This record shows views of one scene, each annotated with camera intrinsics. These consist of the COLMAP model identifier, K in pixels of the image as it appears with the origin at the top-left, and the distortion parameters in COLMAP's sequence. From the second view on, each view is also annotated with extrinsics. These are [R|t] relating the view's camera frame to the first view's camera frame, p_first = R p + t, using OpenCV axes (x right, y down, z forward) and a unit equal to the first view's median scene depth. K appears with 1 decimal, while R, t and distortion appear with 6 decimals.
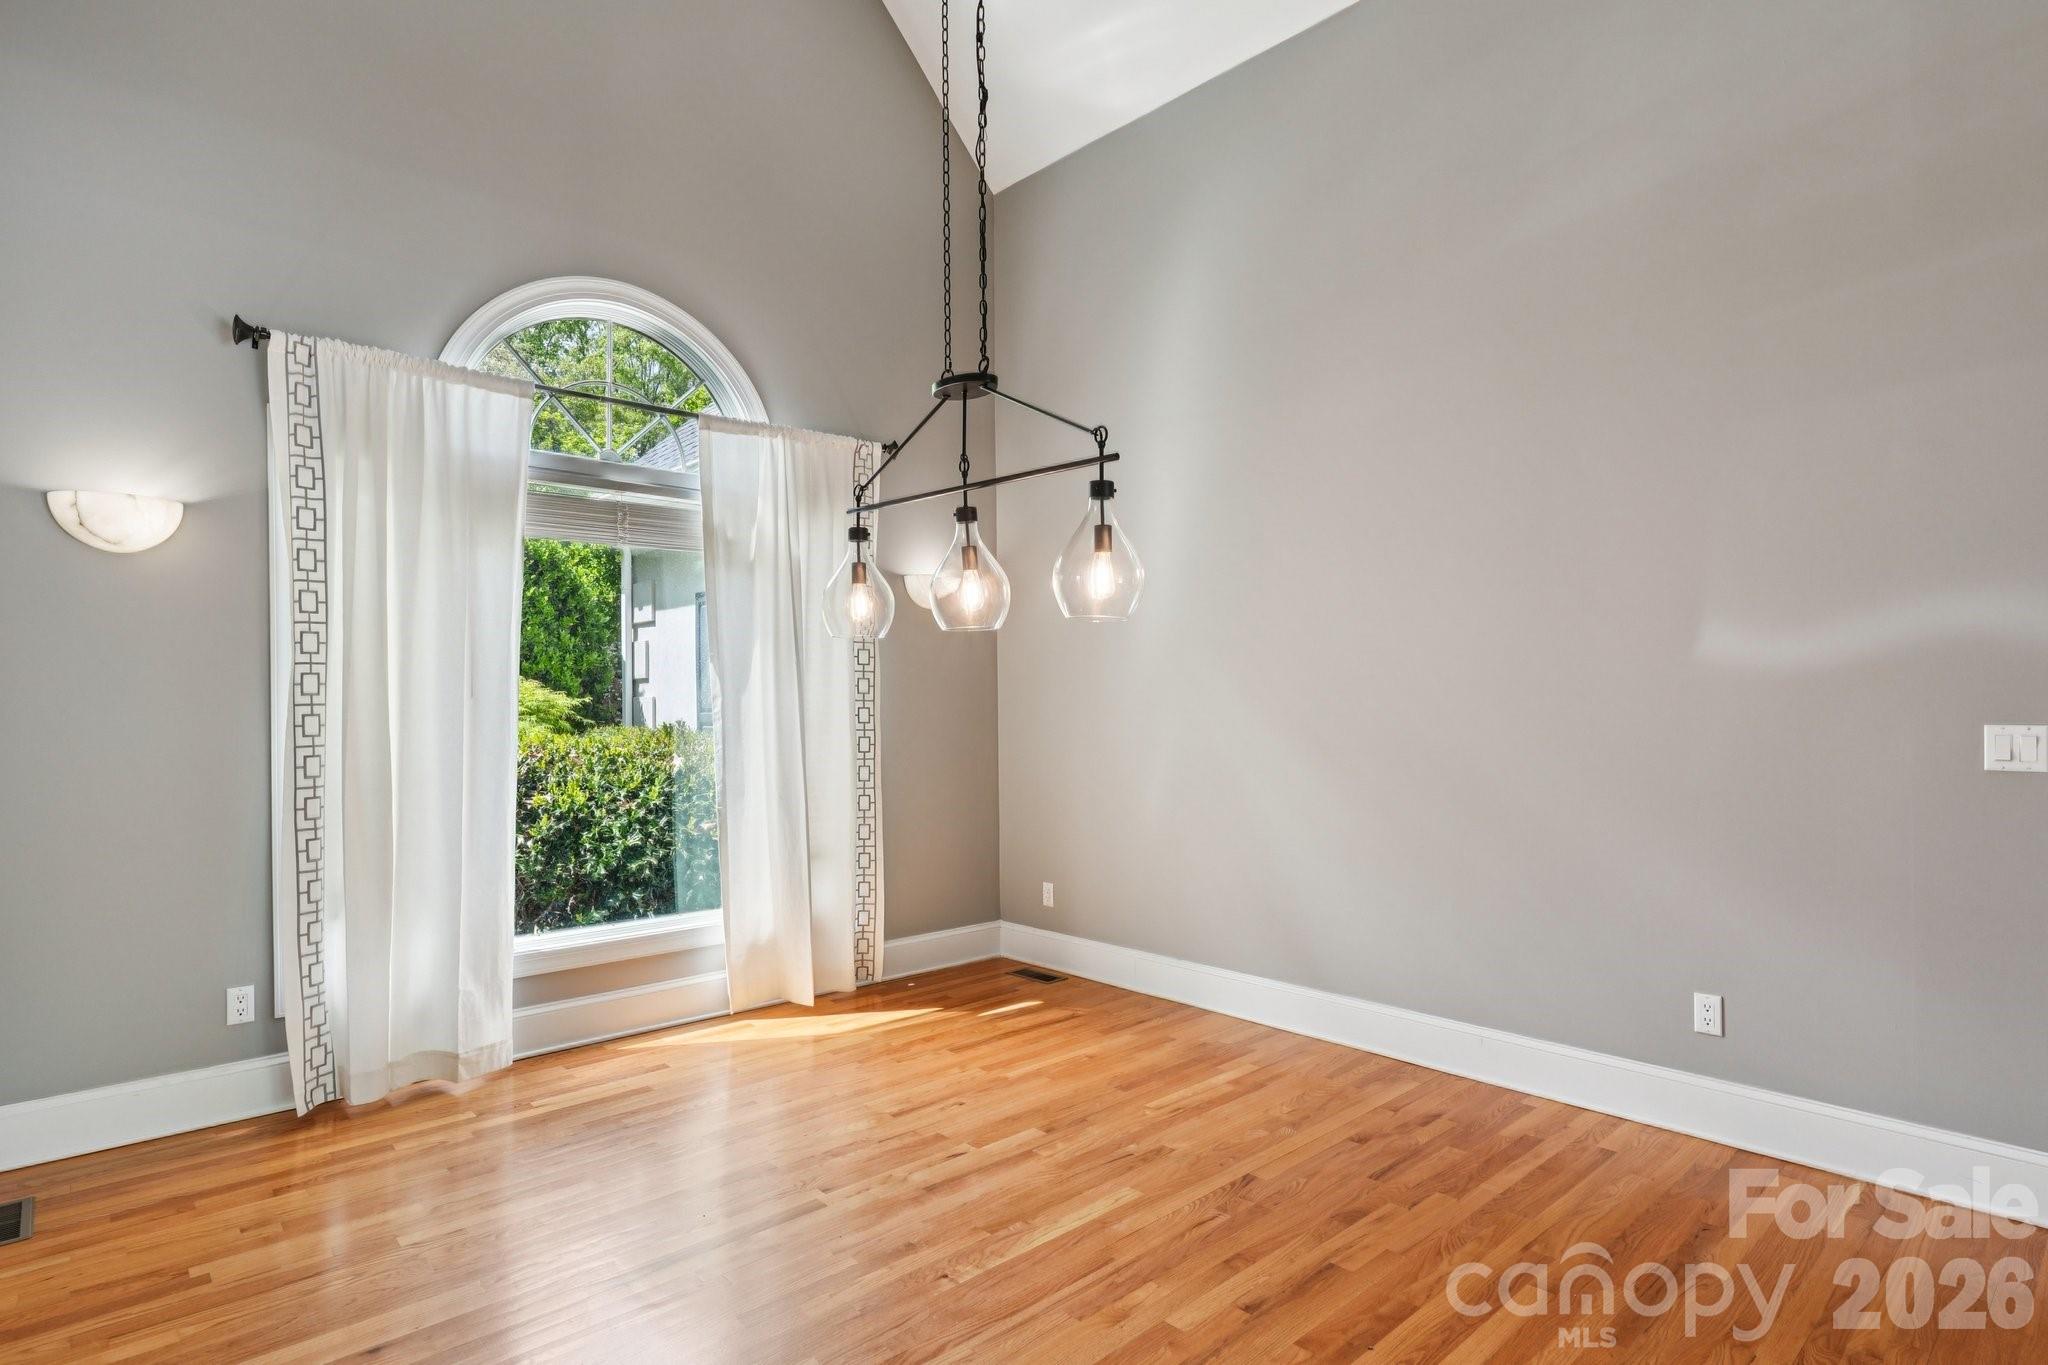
lens RADIAL K [[1076.2, 0, 1040.3], [0, 1076.2, 687.0], [0, 0, 1]] dist [0.005694, -0.001427]
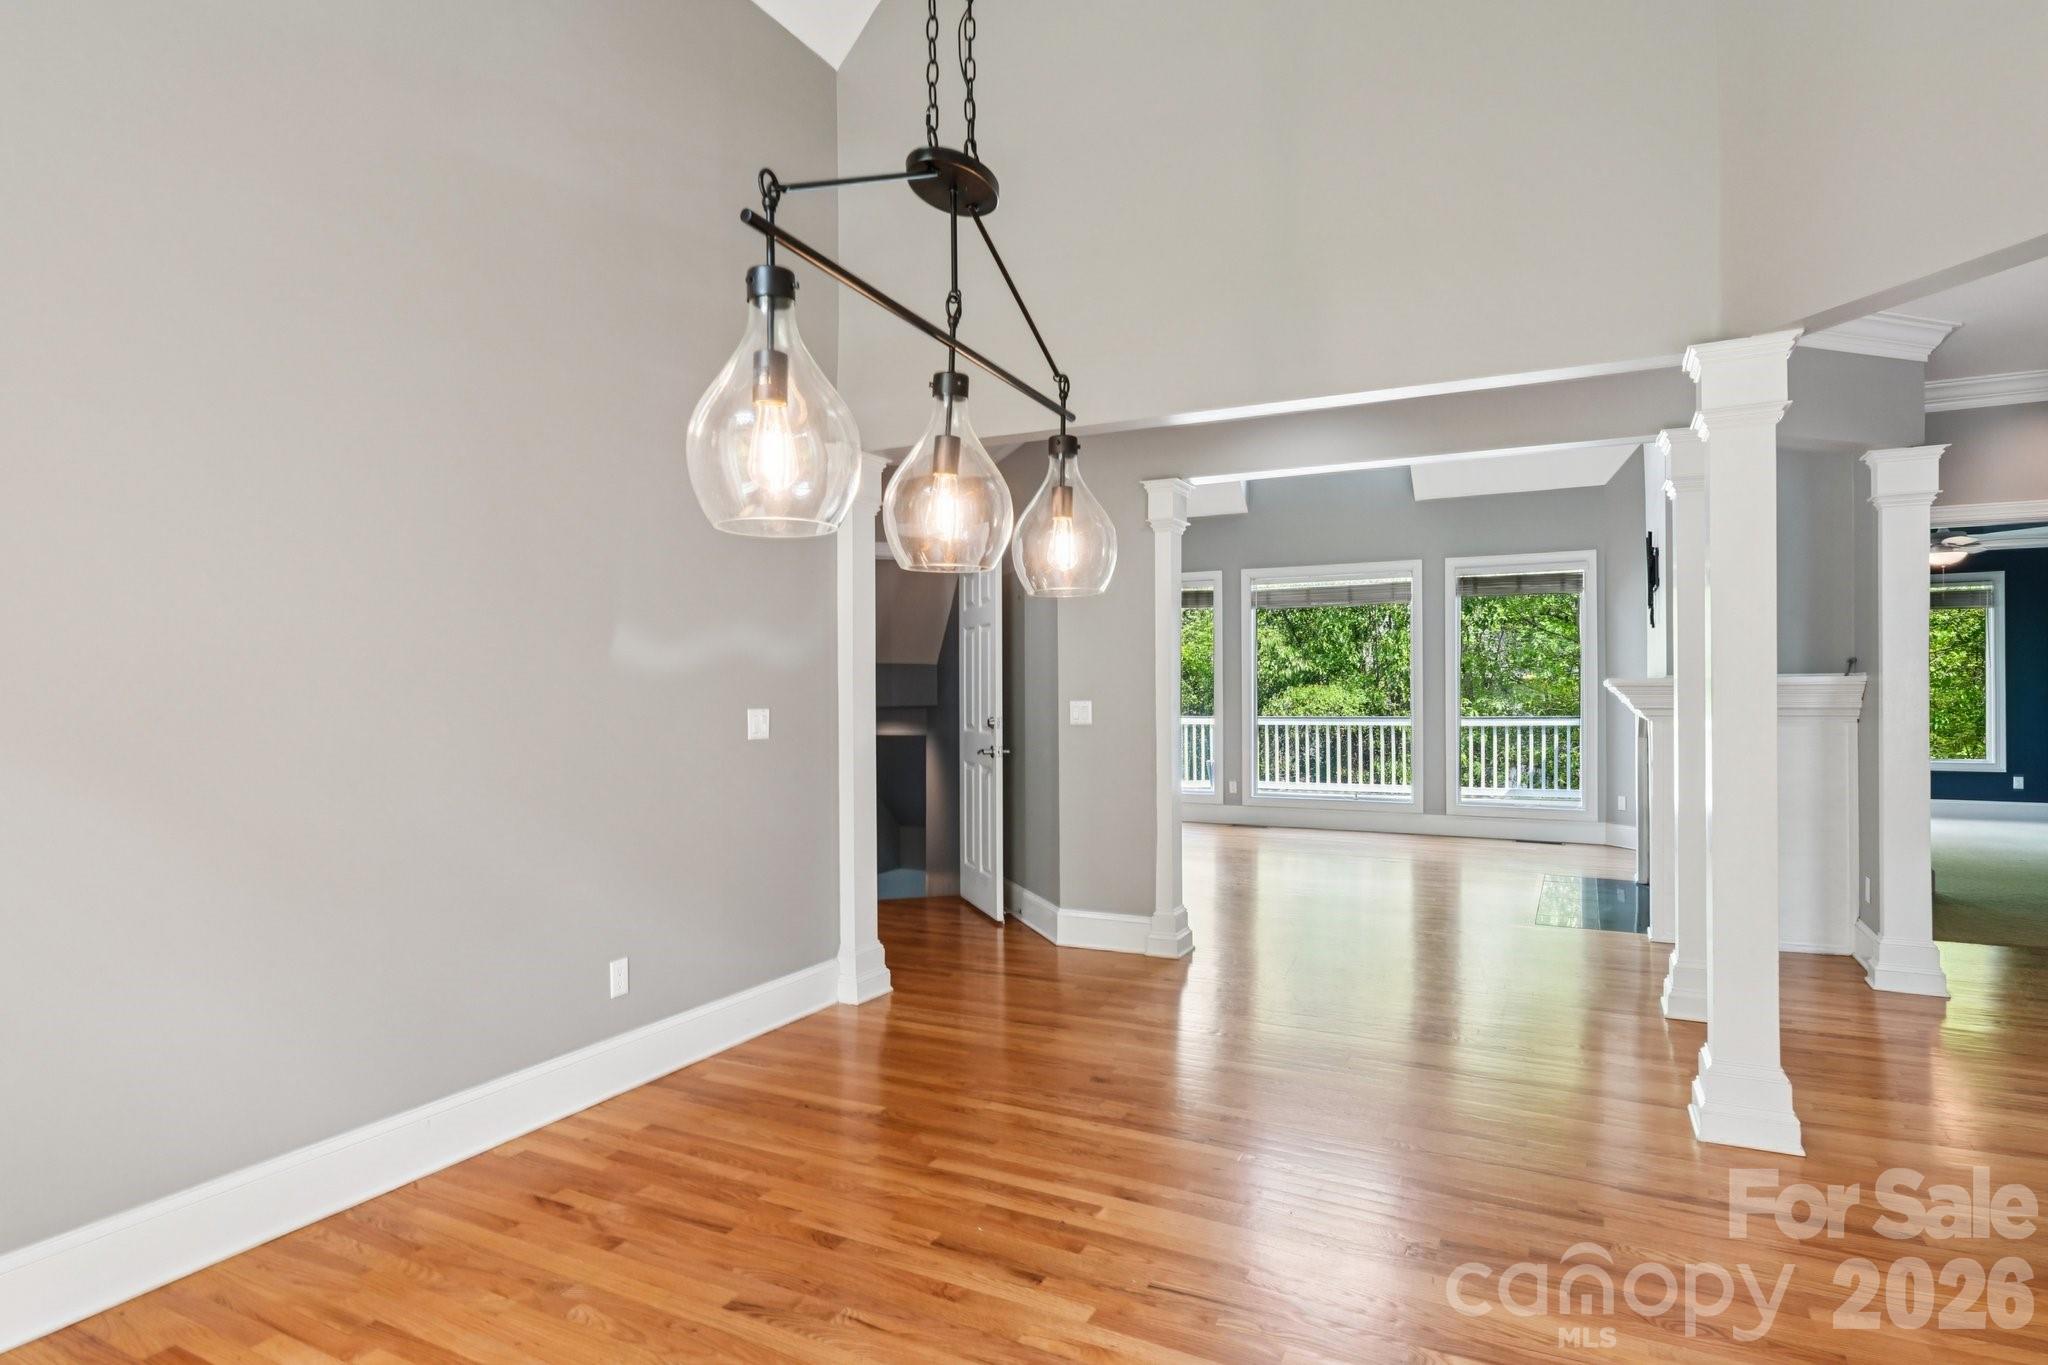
lens RADIAL K [[1076.2, 0, 1024.6], [0, 1076.2, 676.9], [0, 0, 1]] dist [0.005694, -0.001427]
pose [[-0.334831, 0.023135, 0.941994, -0.570029], [-0.004098, 0.999653, -0.026008, 0.022415], [-0.942269, -0.012568, -0.334621, 0.991419]]
